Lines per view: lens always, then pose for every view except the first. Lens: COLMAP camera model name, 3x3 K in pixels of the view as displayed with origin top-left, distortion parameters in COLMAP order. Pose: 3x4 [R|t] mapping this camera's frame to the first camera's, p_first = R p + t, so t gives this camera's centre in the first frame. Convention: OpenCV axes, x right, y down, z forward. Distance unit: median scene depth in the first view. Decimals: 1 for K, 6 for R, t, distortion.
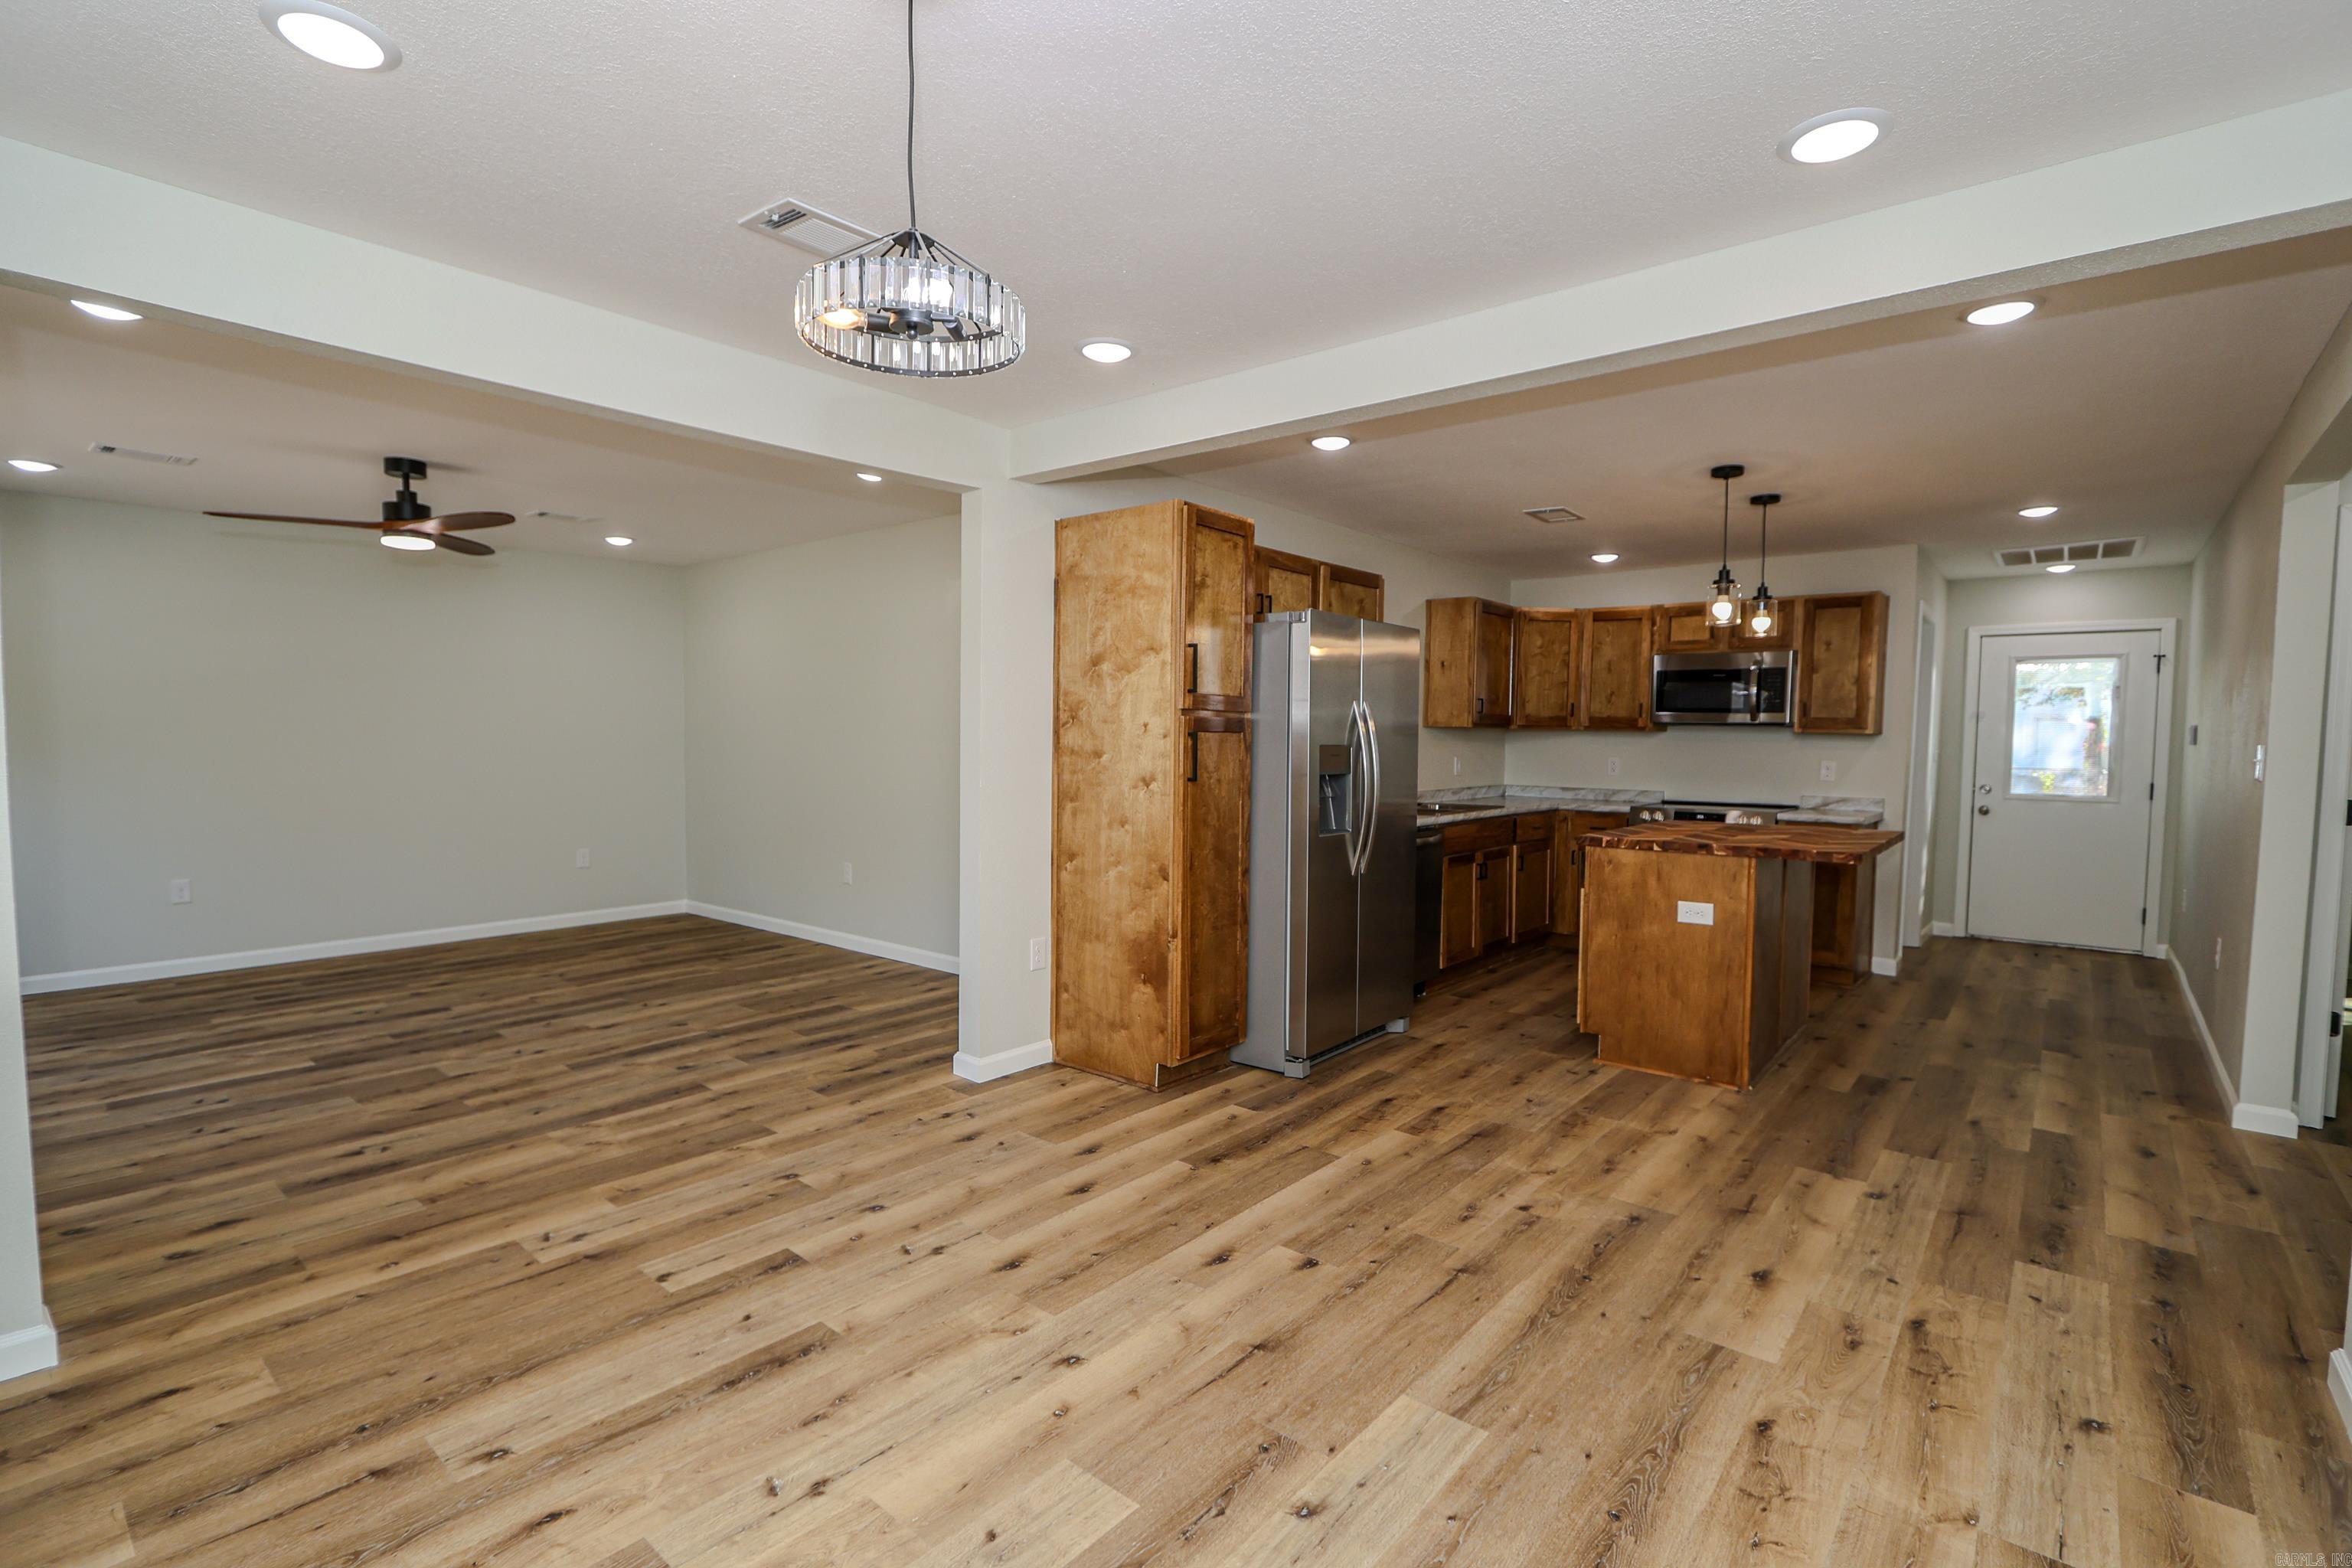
lens RADIAL K [[1104.7, 0, 1168.1], [0, 1104.7, 785.1], [0, 0, 1]] dist [-0.013410, -0.000195]
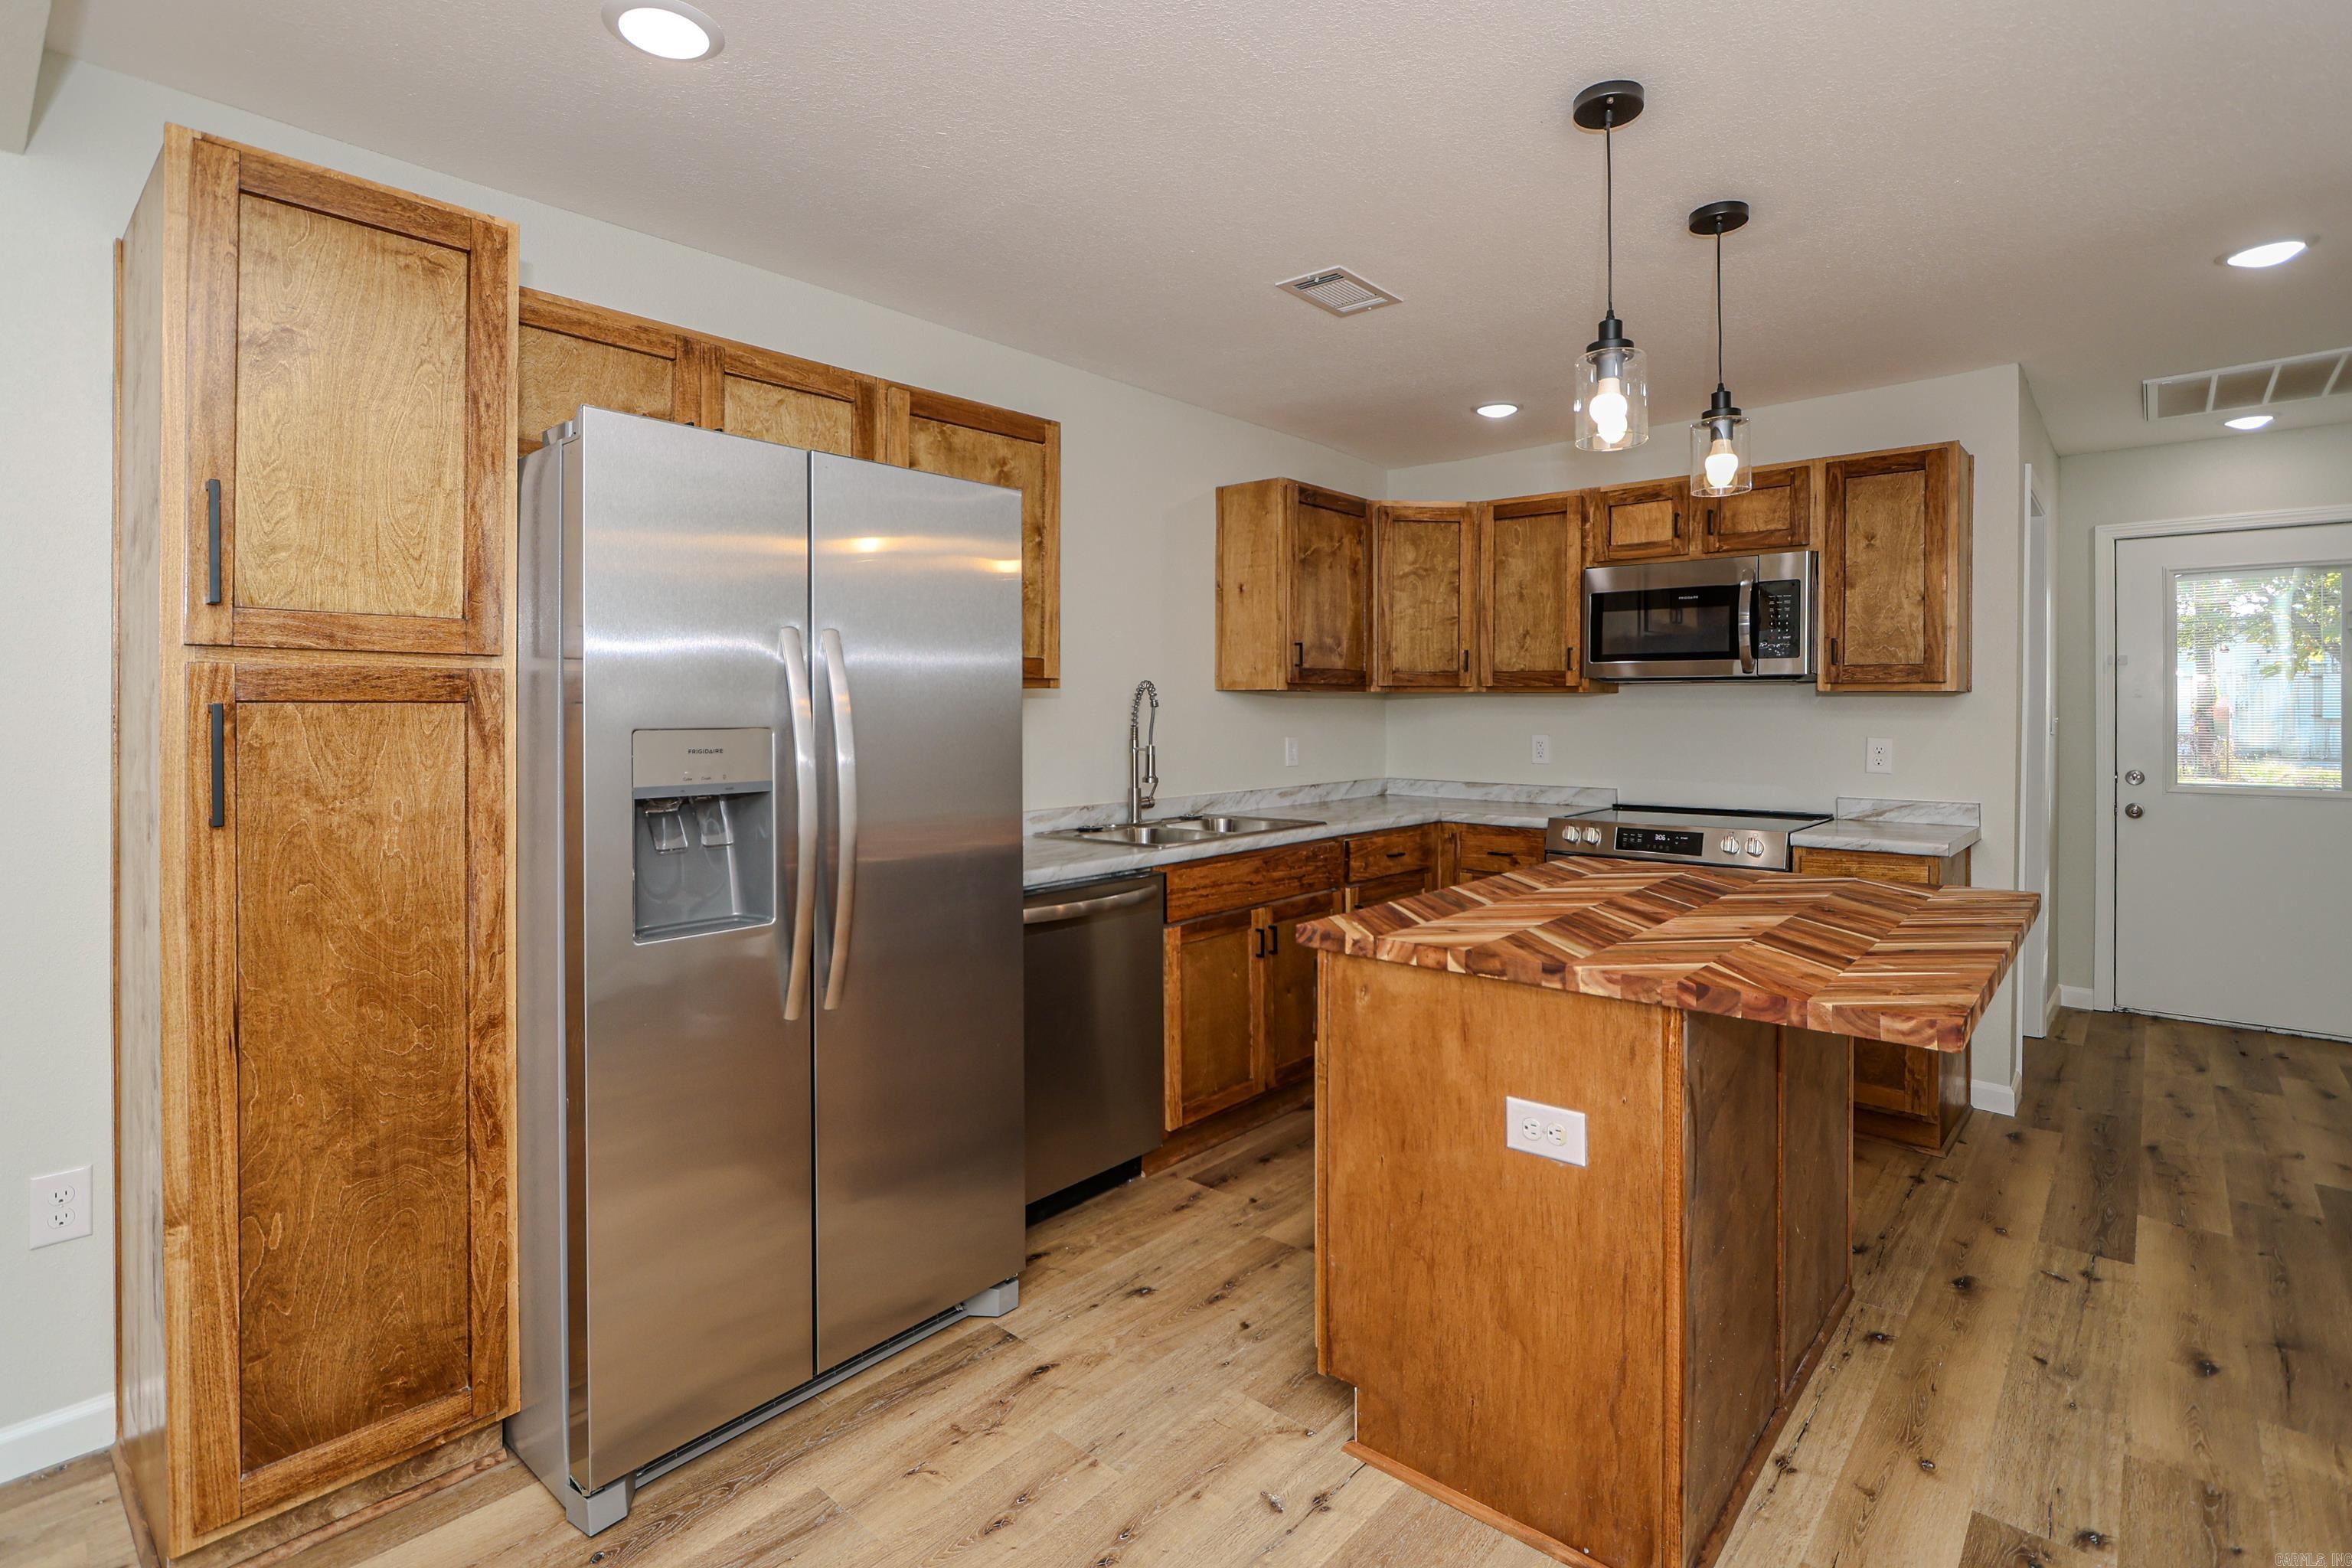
lens RADIAL K [[1139.7, 0, 1172.0], [0, 1139.7, 698.5], [0, 0, 1]] dist [-0.014089, 0.000679]
pose [[0.999563, -0.012129, -0.026967, 0.355570], [0.010678, 0.998521, -0.053308, -0.022785], [0.027574, 0.052997, 0.998214, 0.571105]]
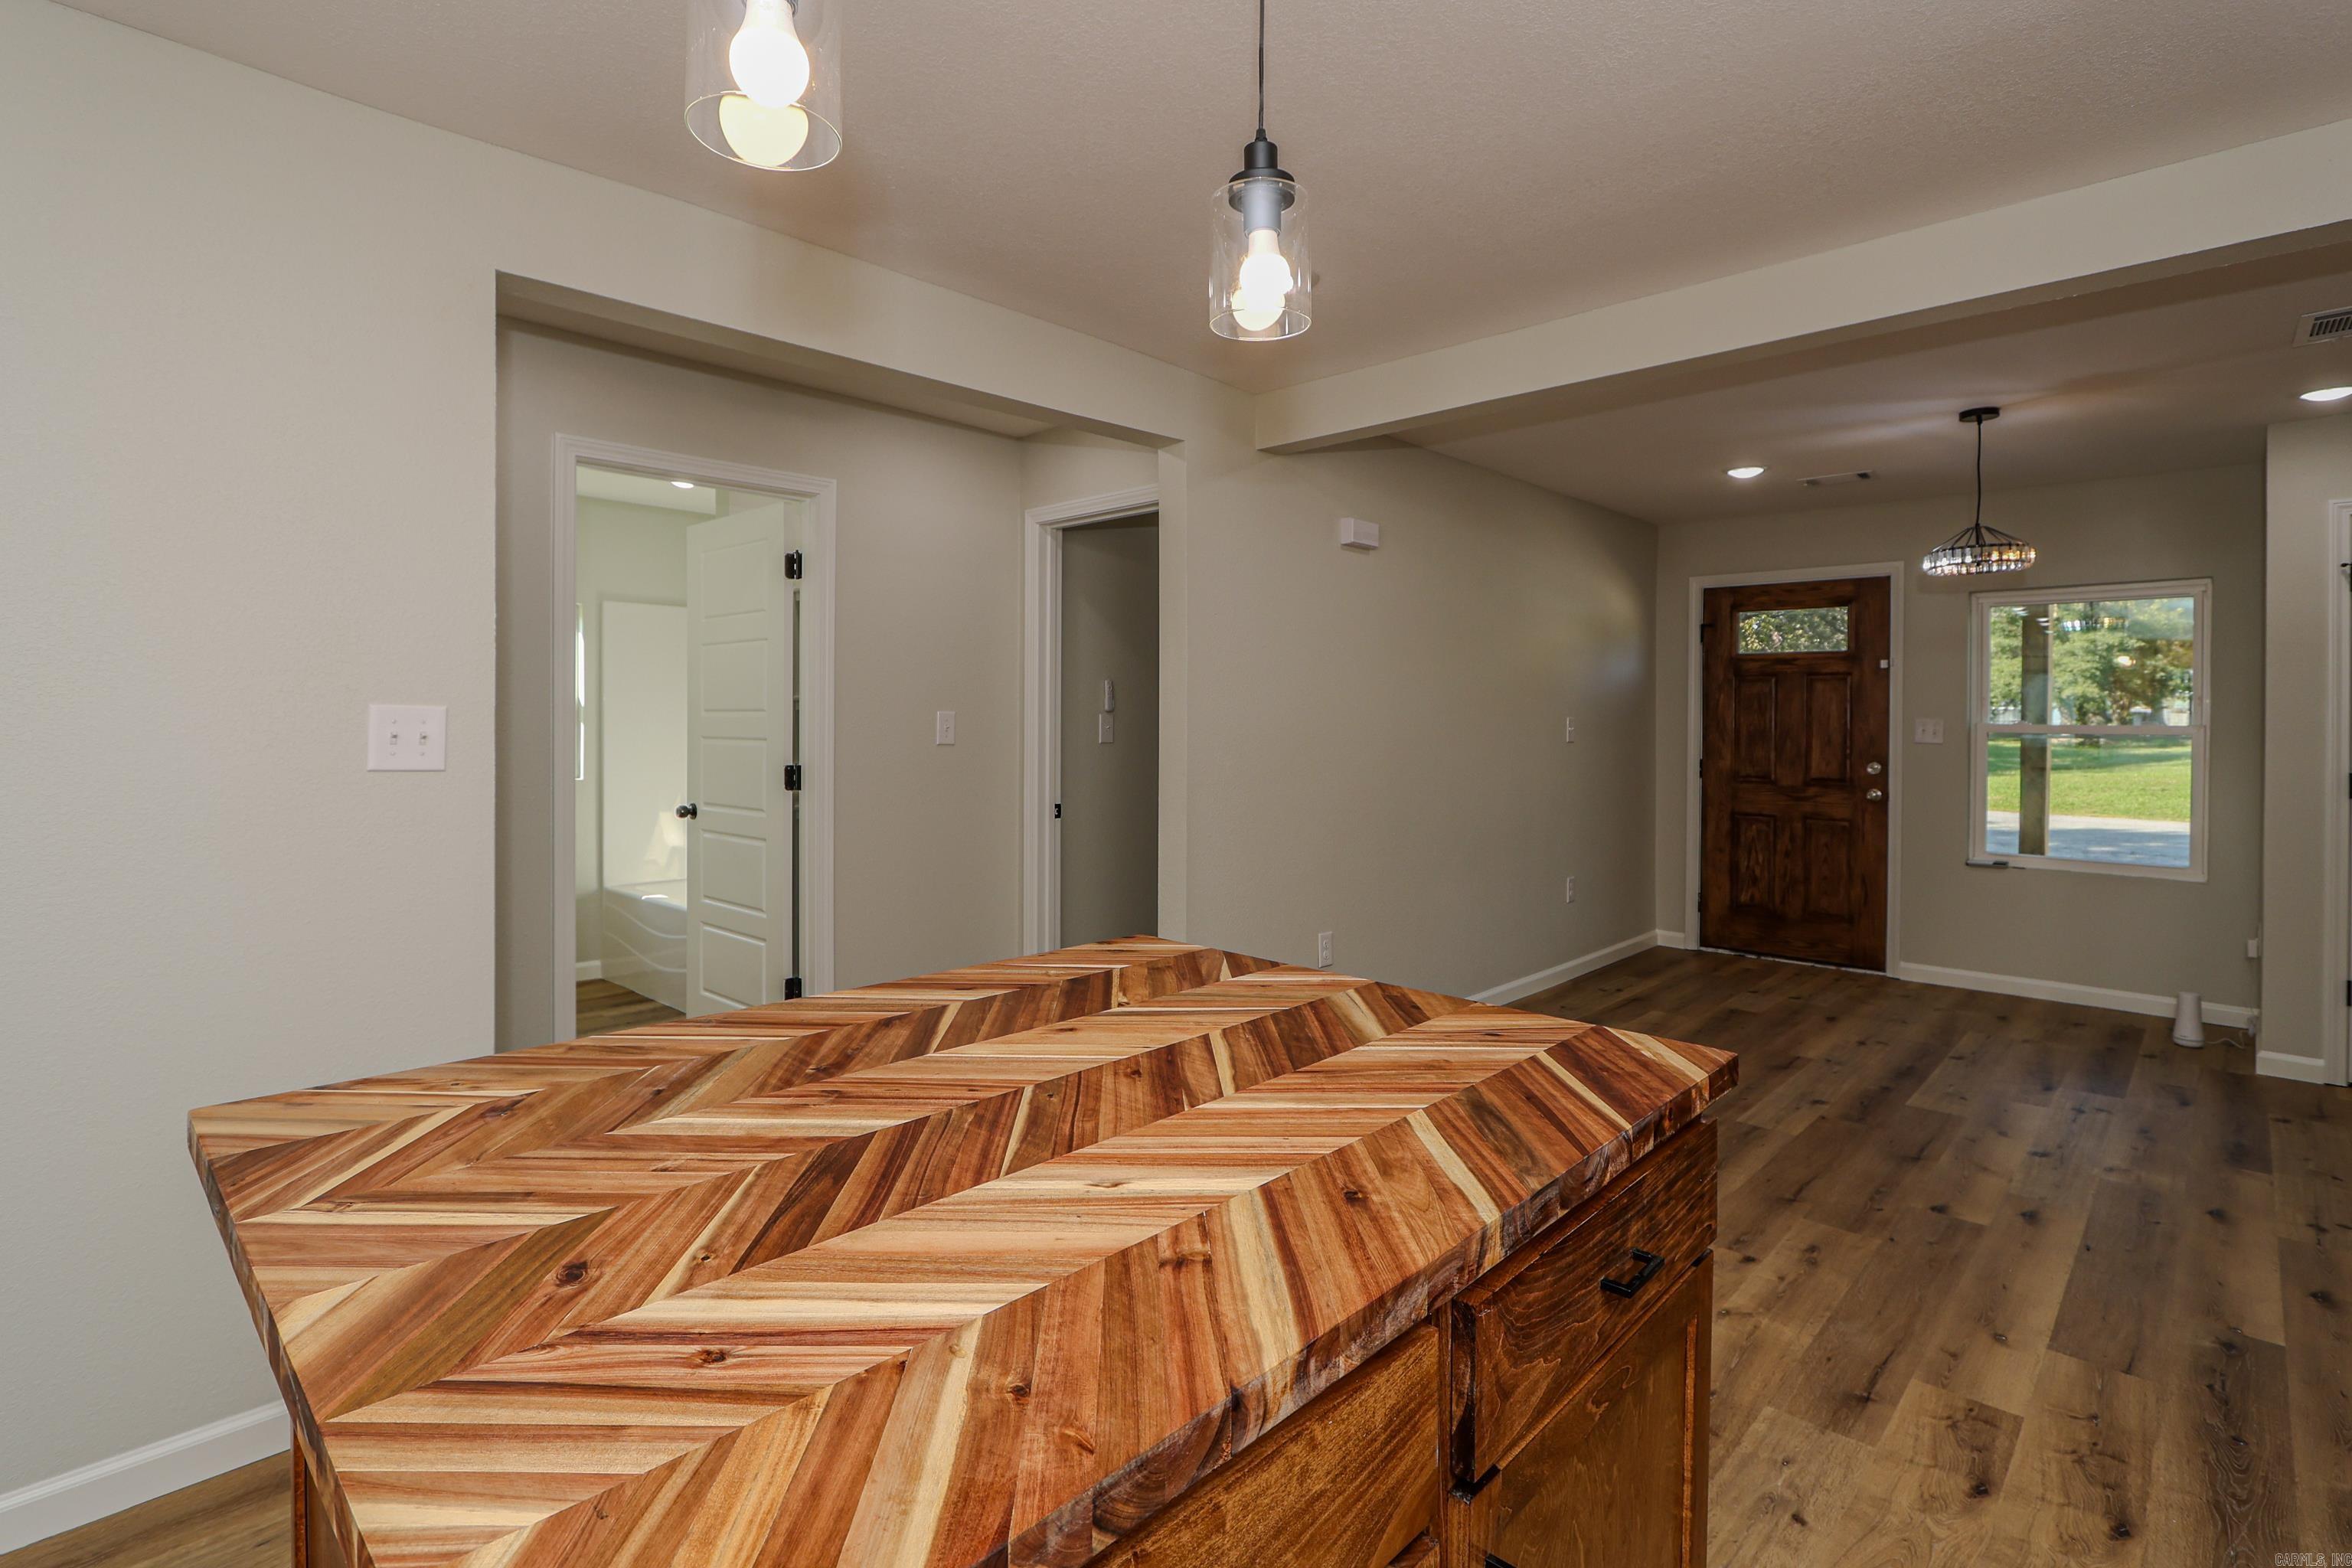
lens RADIAL K [[1108.5, 0, 1169.4], [0, 1108.5, 717.6], [0, 0, 1]] dist [-0.014818, -0.000413]
pose [[-0.997038, -0.019521, 0.074396, 0.530479], [-0.016059, 0.998773, 0.046852, -0.056712], [-0.075220, 0.045519, -0.996128, 1.377197]]
